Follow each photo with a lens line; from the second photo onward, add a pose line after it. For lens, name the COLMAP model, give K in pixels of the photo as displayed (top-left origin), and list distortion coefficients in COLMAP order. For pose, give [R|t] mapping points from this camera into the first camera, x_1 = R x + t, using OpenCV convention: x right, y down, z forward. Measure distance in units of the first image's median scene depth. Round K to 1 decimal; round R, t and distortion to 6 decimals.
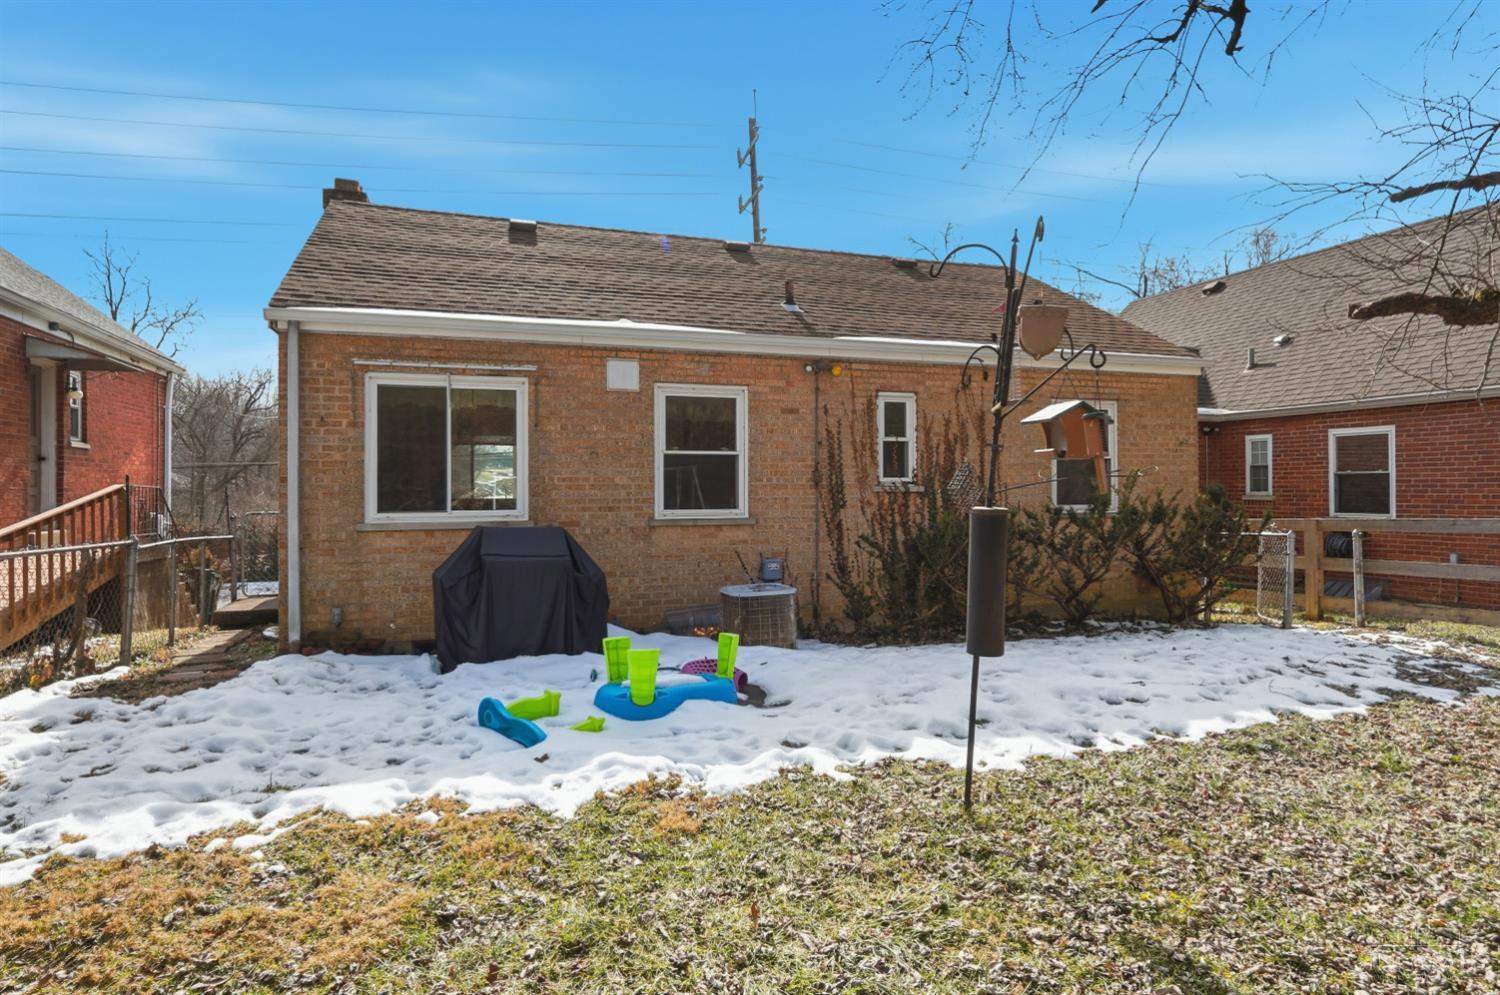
lens RADIAL K [[805.8, 0, 753.0], [0, 805.8, 475.4], [0, 0, 1]] dist [-0.001194, 0.000599]
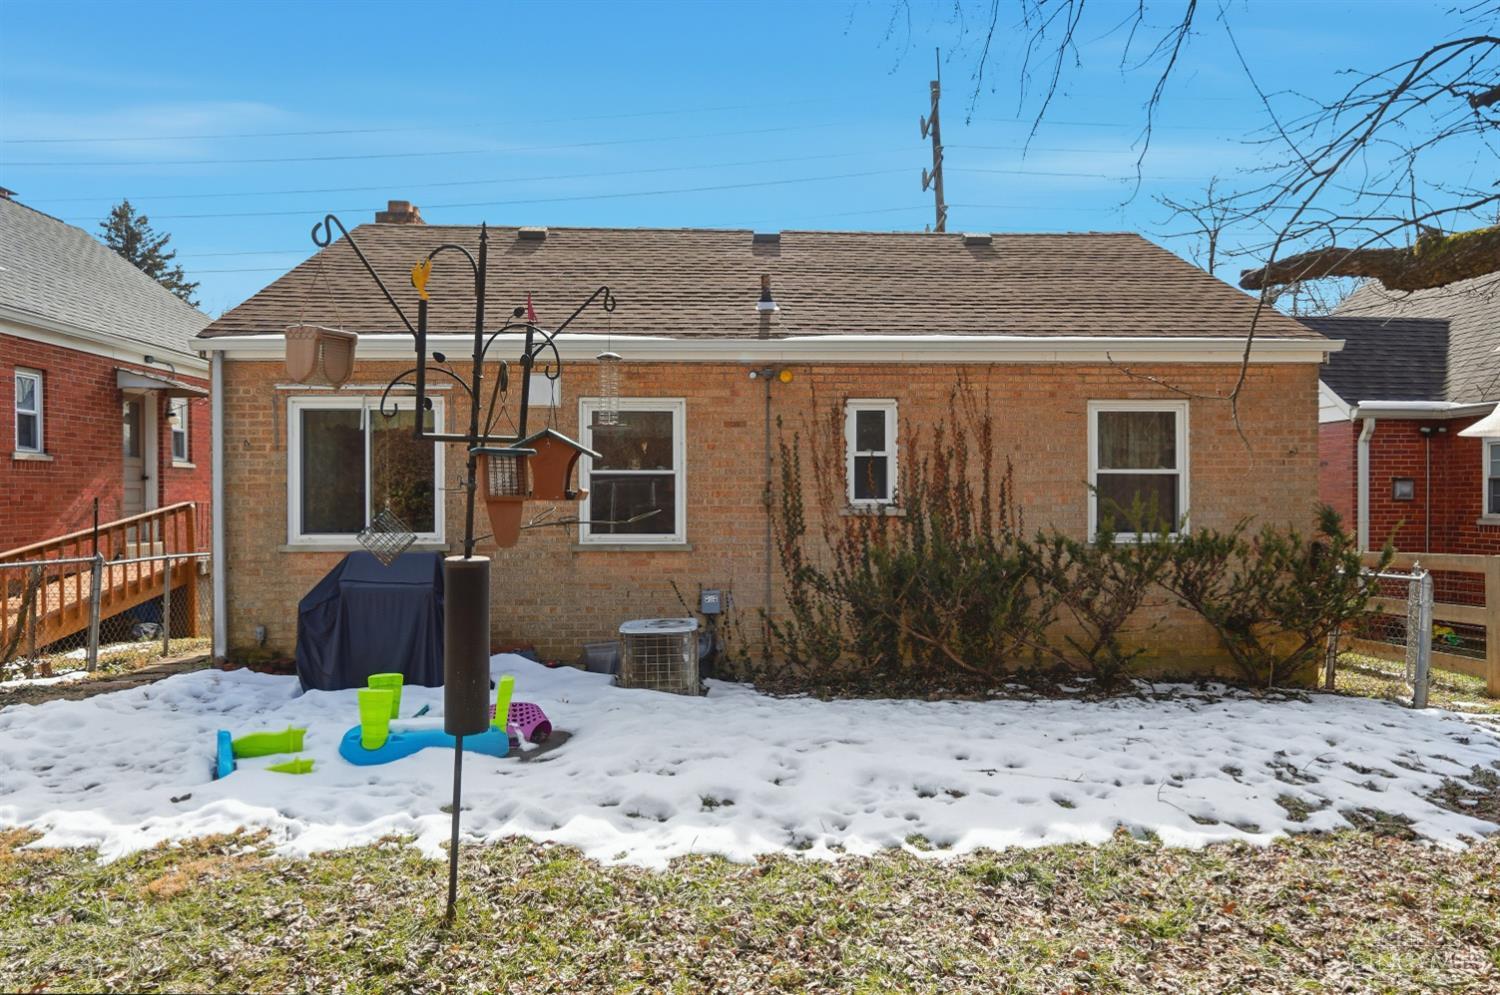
lens RADIAL K [[873.7, 0, 750.0], [0, 873.7, 497.5], [0, 0, 1]] dist [0.000313, -0.000632]
pose [[0.960334, 0.003189, -0.278834, 0.322793], [0.001514, 0.999860, 0.016651, -0.014929], [0.278848, -0.016413, 0.960195, 0.081185]]
